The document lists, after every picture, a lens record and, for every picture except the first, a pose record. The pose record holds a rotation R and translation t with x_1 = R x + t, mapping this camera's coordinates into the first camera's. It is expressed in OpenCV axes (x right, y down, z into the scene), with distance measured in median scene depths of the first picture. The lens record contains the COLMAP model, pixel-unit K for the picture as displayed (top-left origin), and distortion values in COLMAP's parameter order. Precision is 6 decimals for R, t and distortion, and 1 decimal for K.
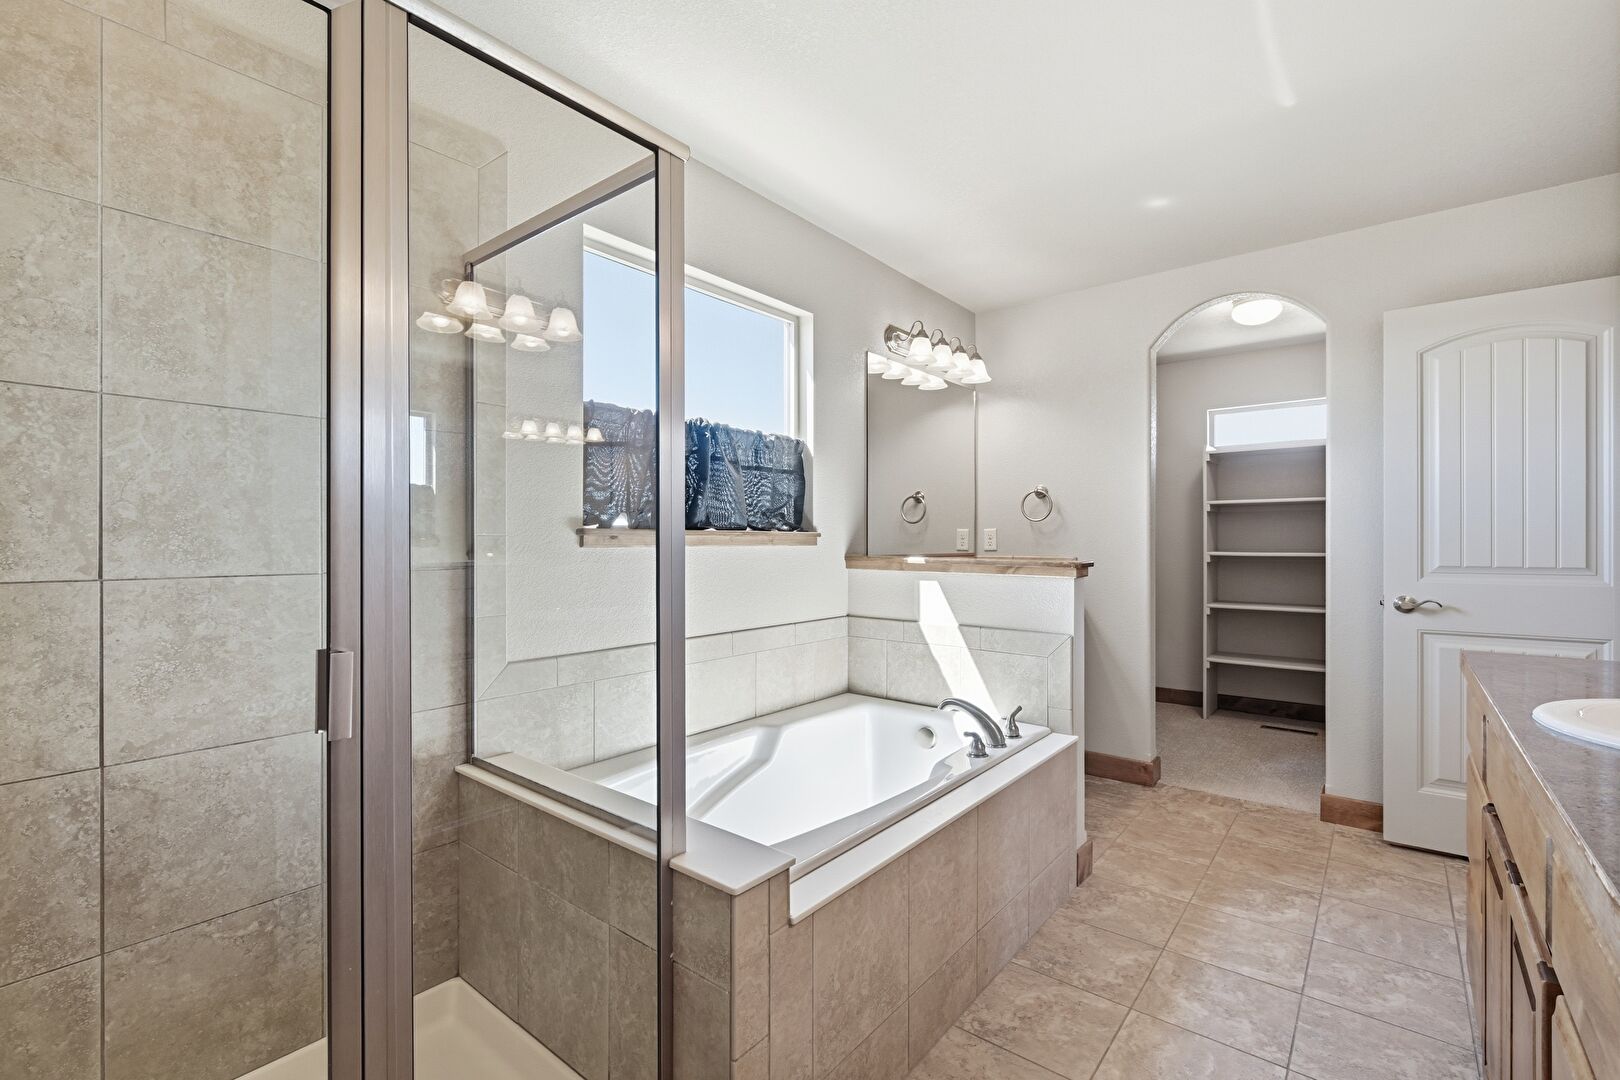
lens RADIAL K [[719.0, 0, 817.2], [0, 719.0, 547.3], [0, 0, 1]] dist [-0.005322, -0.000140]
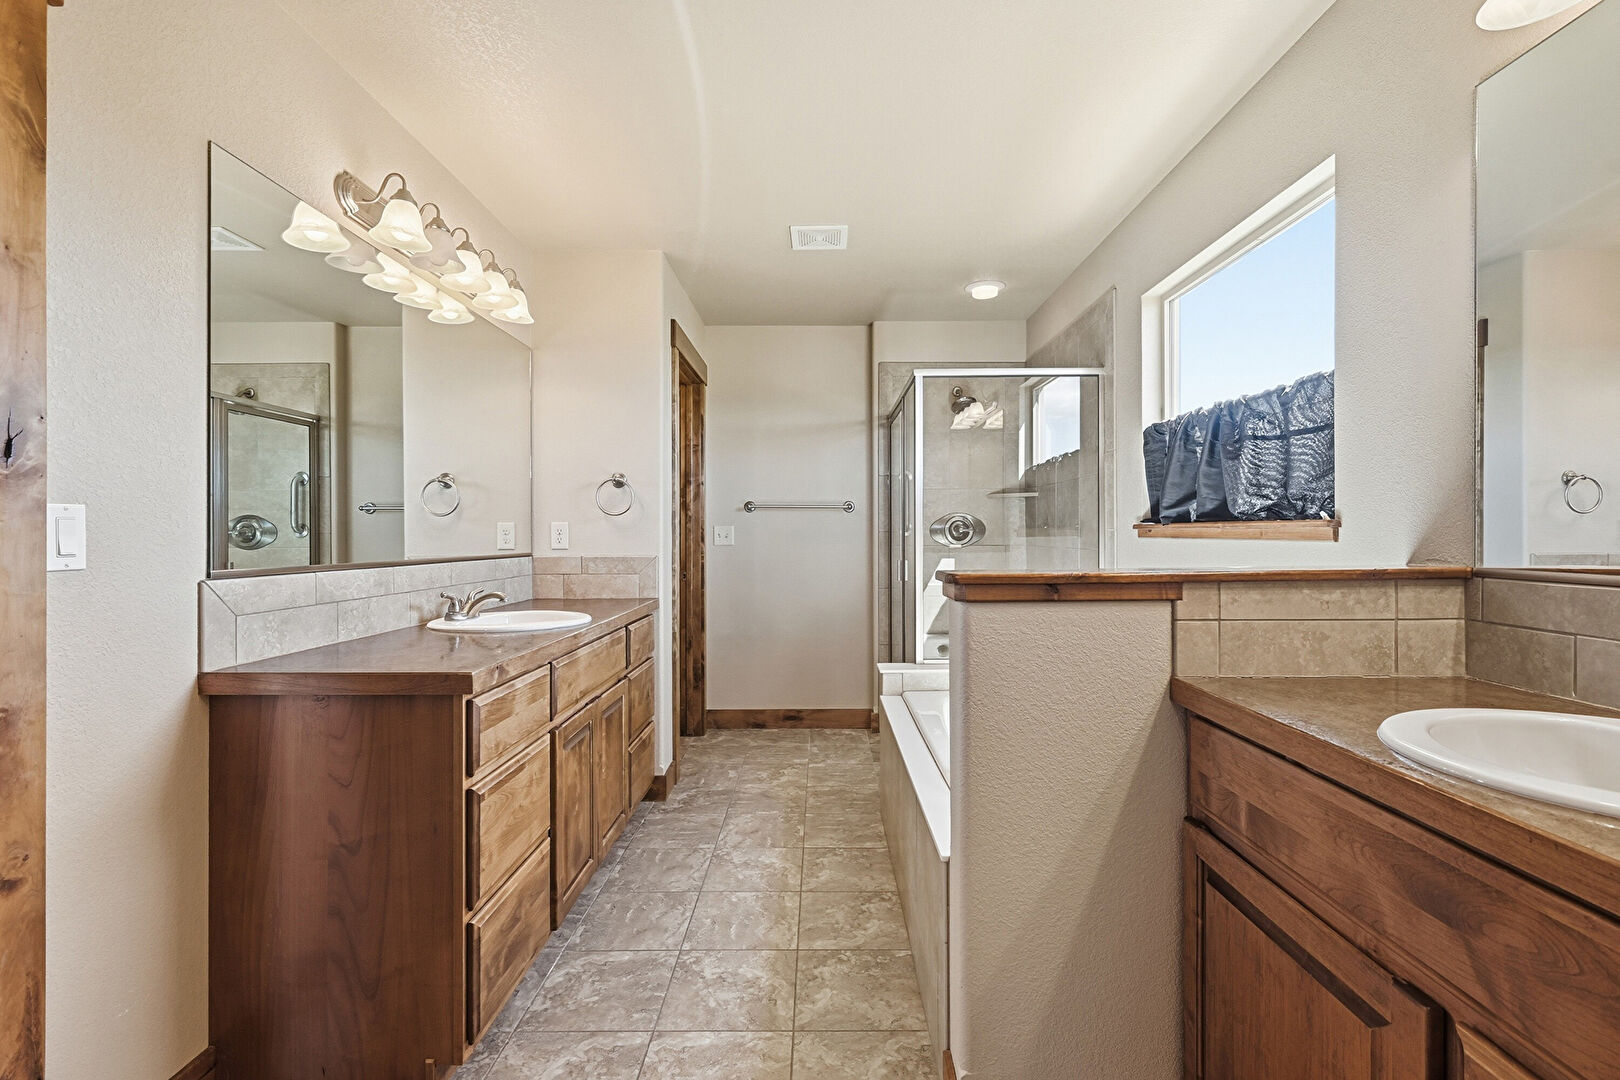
lens RADIAL K [[719.0, 0, 809.9], [0, 719.0, 532.2], [0, 0, 1]] dist [-0.005322, -0.000140]
pose [[-0.790525, 0.004195, -0.612416, 1.012934], [0.000451, 0.999980, 0.006269, -0.020638], [0.612430, 0.004679, -0.790511, 1.732522]]
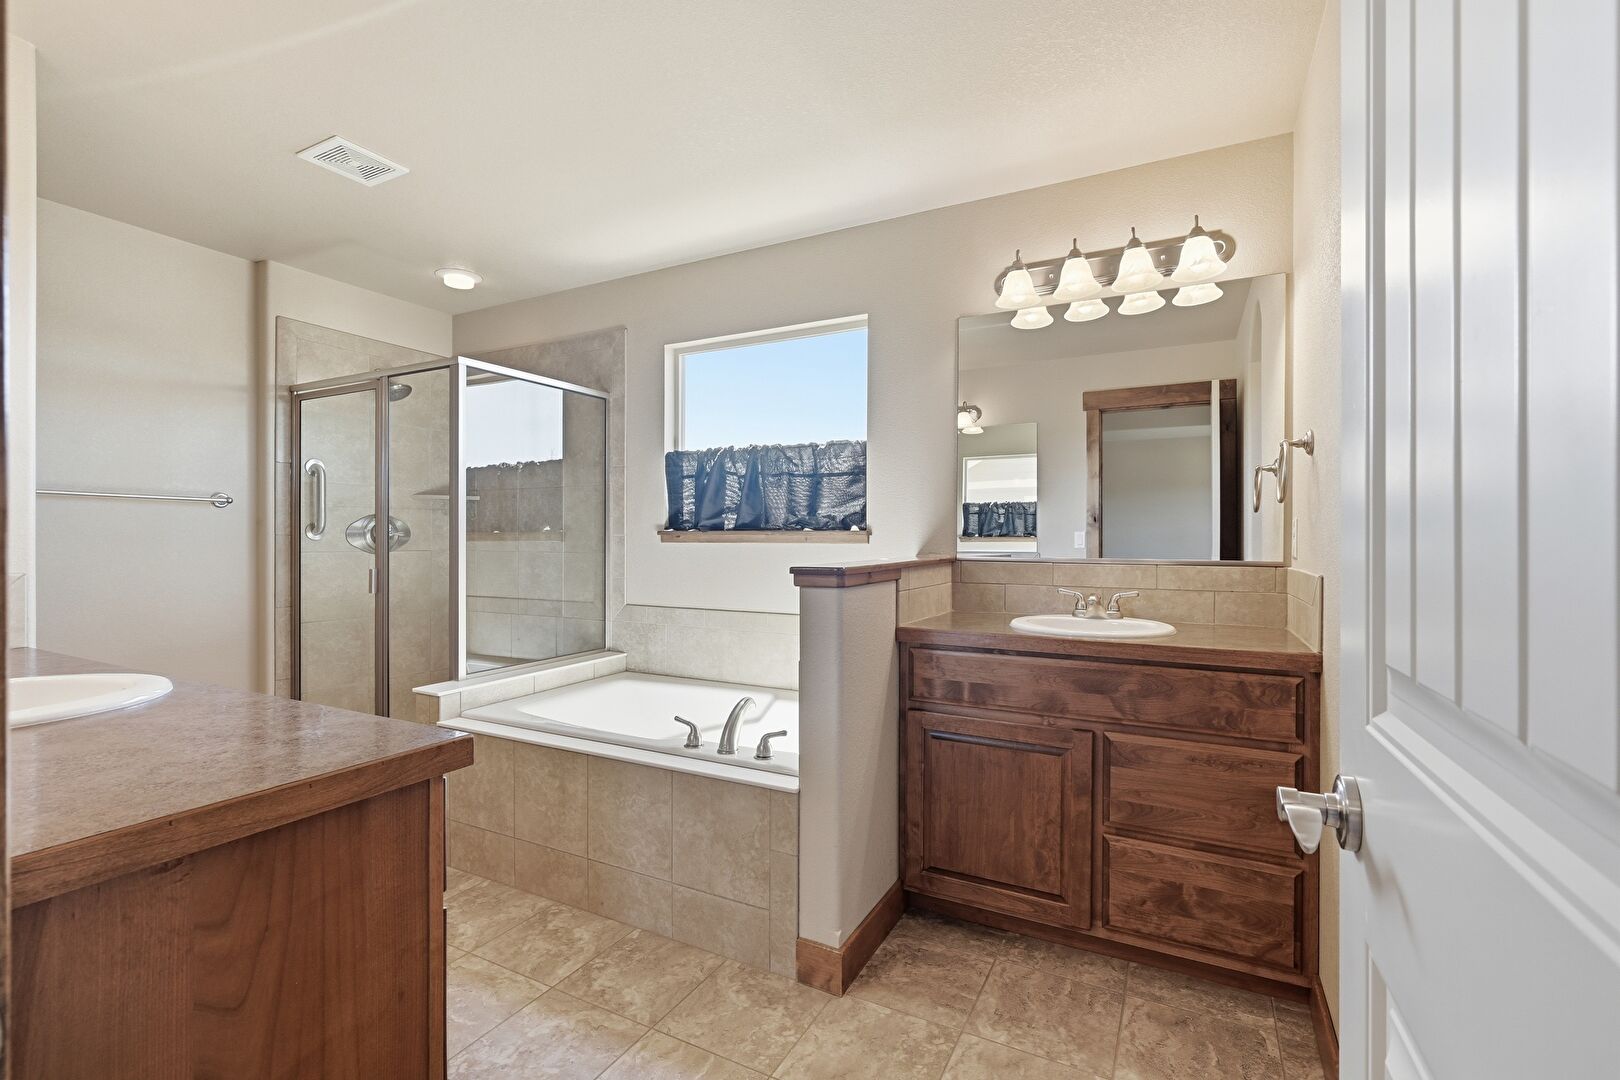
lens RADIAL K [[719.0, 0, 814.8], [0, 719.0, 541.3], [0, 0, 1]] dist [-0.005322, -0.000140]
pose [[0.186806, 0.006788, -0.982373, 1.393380], [-0.011083, 0.999927, 0.004802, -0.014565], [0.982334, 0.009991, 0.186867, 1.067939]]
